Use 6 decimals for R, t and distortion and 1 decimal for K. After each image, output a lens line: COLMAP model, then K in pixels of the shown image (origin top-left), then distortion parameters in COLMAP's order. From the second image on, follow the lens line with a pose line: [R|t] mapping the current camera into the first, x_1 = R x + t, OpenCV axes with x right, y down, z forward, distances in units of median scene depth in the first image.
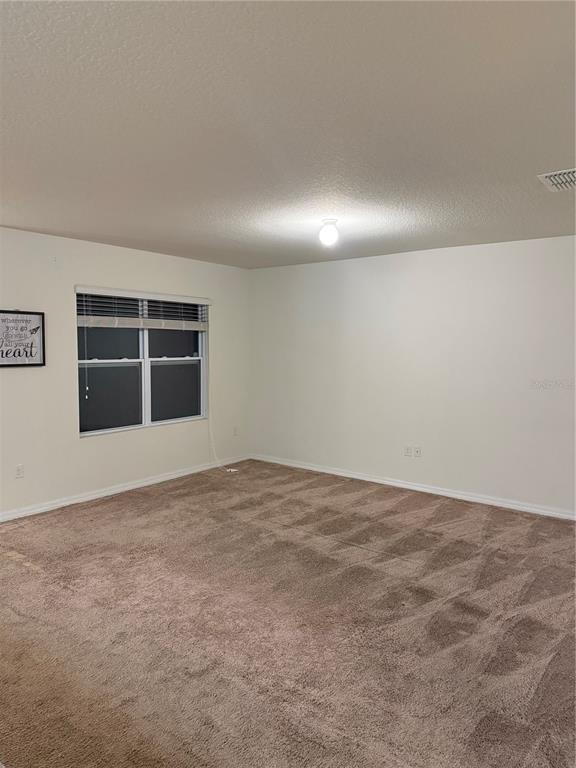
lens RADIAL K [[531.9, 0, 270.9], [0, 531.9, 384.5], [0, 0, 1]] dist [0.100633, -0.161615]
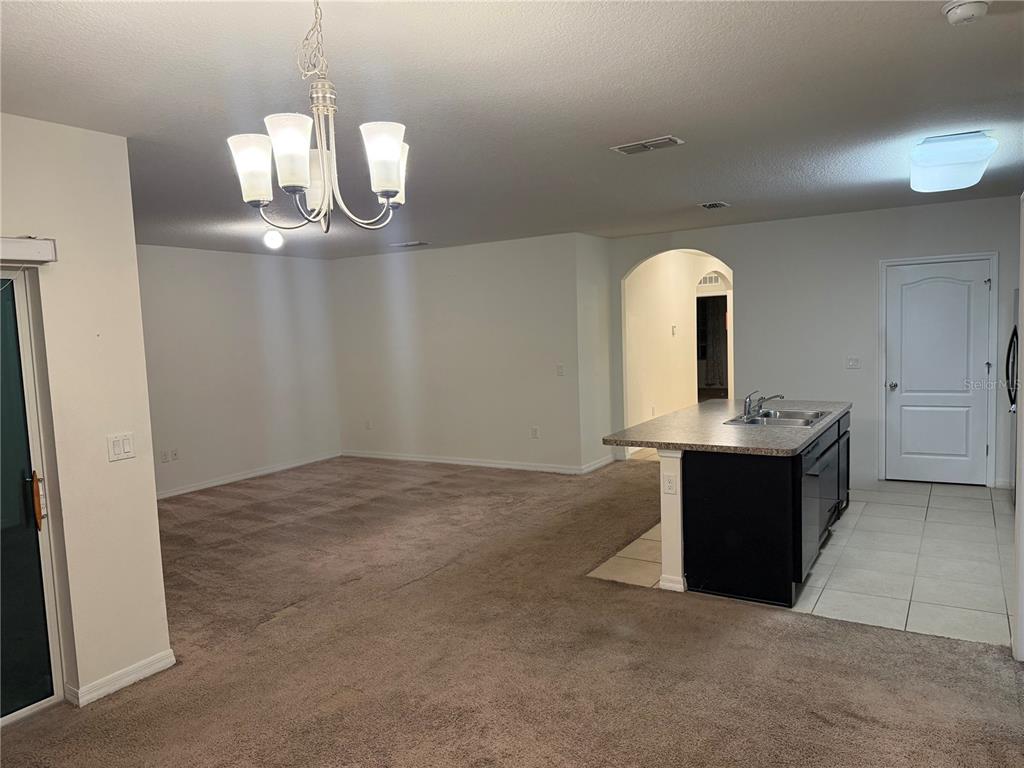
lens RADIAL K [[709.2, 0, 512.0], [0, 709.2, 384.0], [0, 0, 1]] dist [0.100633, -0.161615]
pose [[-0.118681, -0.078480, 0.989826, -1.250157], [0.115250, 0.989045, 0.092237, -0.057839], [-0.986221, 0.125024, -0.108336, 0.615641]]
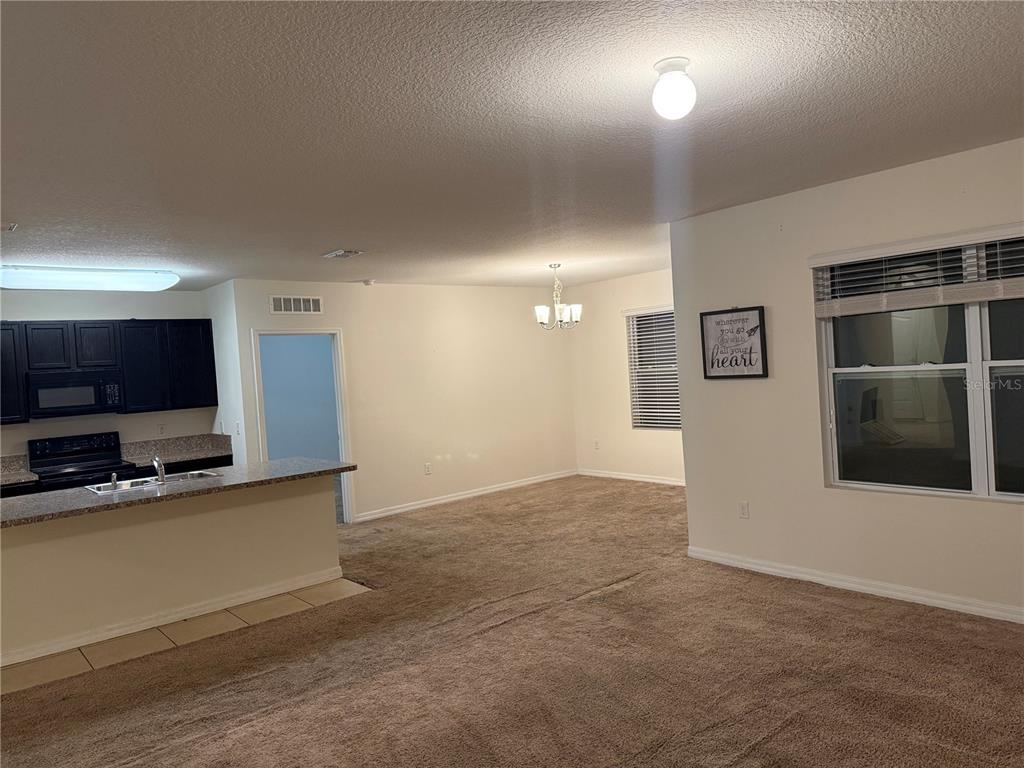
lens RADIAL K [[709.2, 0, 512.0], [0, 709.2, 384.0], [0, 0, 1]] dist [0.100633, -0.161615]
pose [[-0.188619, 0.037219, -0.981345, 0.615393], [-0.008964, 0.999175, 0.039618, -0.061678], [0.982009, 0.016270, -0.188130, 0.845341]]
